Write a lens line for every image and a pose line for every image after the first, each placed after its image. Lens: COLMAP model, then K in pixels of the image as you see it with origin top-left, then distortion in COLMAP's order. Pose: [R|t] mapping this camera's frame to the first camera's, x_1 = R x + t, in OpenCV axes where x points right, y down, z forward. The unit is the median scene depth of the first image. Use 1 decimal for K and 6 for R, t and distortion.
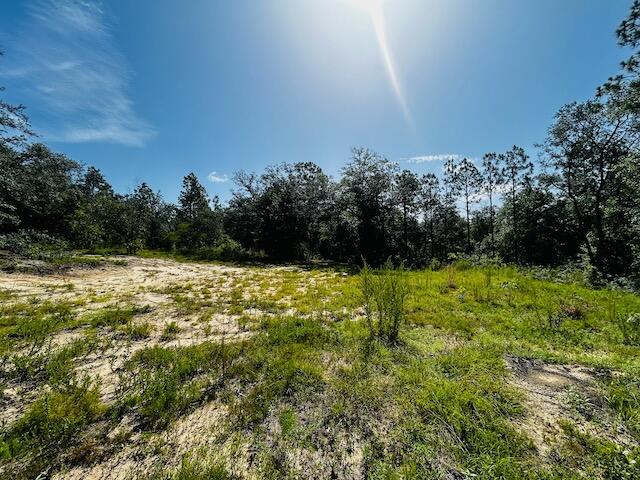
lens RADIAL K [[256.2, 0, 318.6], [0, 256.2, 238.4], [0, 0, 1]] dist [-0.000140, 0.000380]
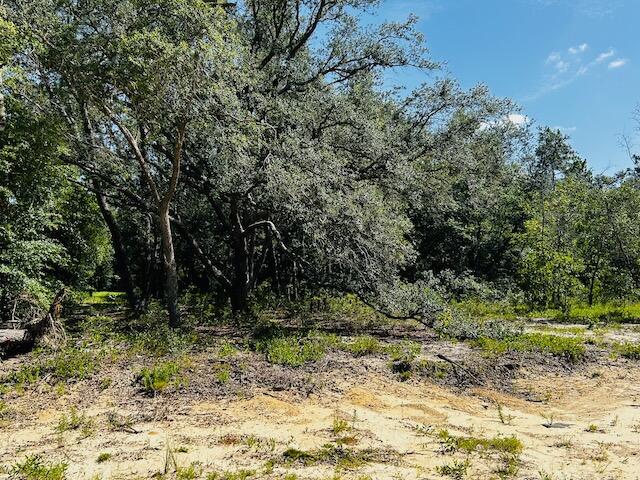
lens RADIAL K [[633.9, 0, 315.7], [0, 633.9, 242.3], [0, 0, 1]] dist [0.105775, -0.210961]
pose [[0.454854, -0.123401, -0.881975, -0.106860], [0.079736, 0.992019, -0.097677, 0.002630], [0.886989, -0.025896, 0.461063, 0.126714]]
